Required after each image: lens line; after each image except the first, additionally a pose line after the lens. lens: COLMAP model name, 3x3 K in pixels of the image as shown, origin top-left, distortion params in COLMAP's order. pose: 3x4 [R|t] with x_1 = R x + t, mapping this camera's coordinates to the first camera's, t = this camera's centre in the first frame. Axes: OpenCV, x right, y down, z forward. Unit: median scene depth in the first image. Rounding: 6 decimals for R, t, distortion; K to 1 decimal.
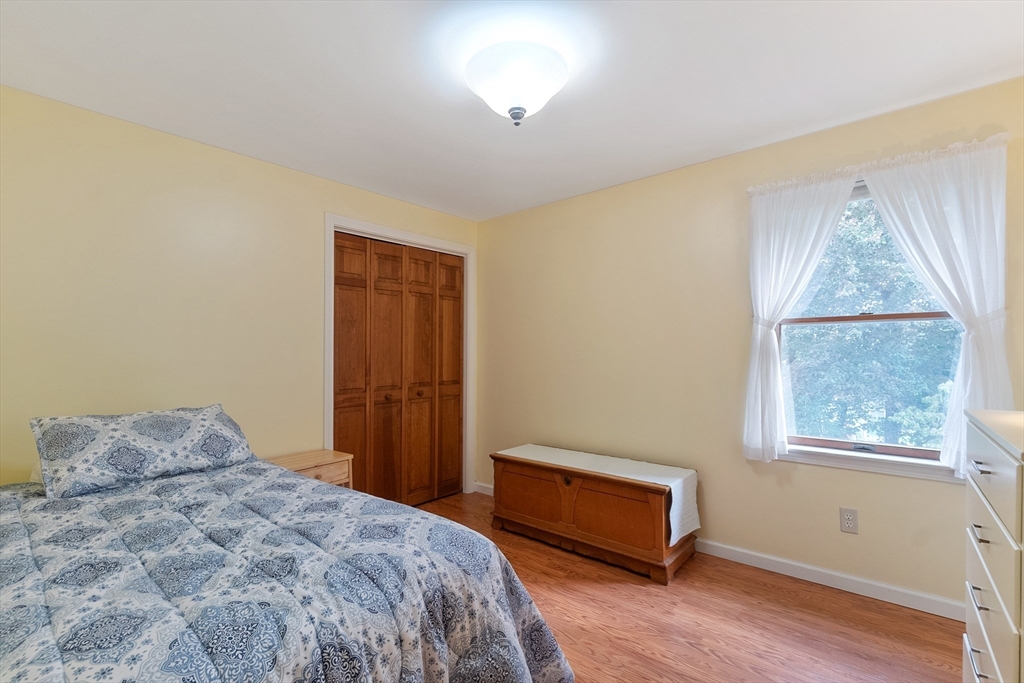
lens RADIAL K [[450.8, 0, 508.9], [0, 450.8, 352.3], [0, 0, 1]] dist [0.001400, 0.000160]
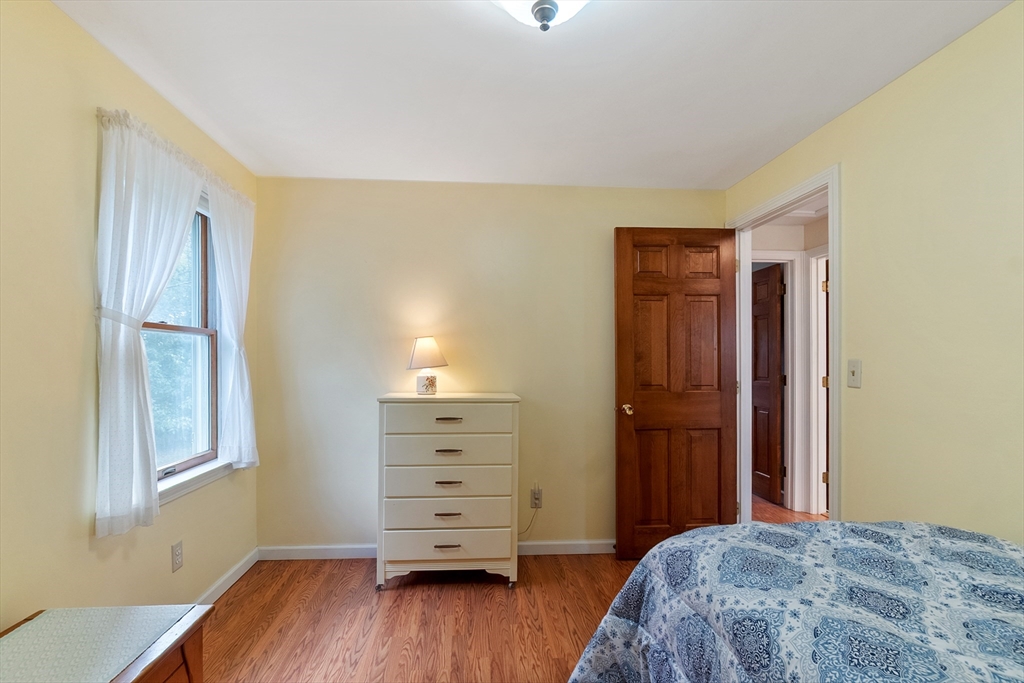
lens RADIAL K [[450.8, 0, 508.9], [0, 450.8, 352.3], [0, 0, 1]] dist [0.001400, 0.000160]
pose [[-0.688407, 0.013589, 0.725198, -0.317620], [0.001508, 0.999849, -0.017303, -0.008828], [-0.725323, -0.010818, -0.688323, 1.075943]]
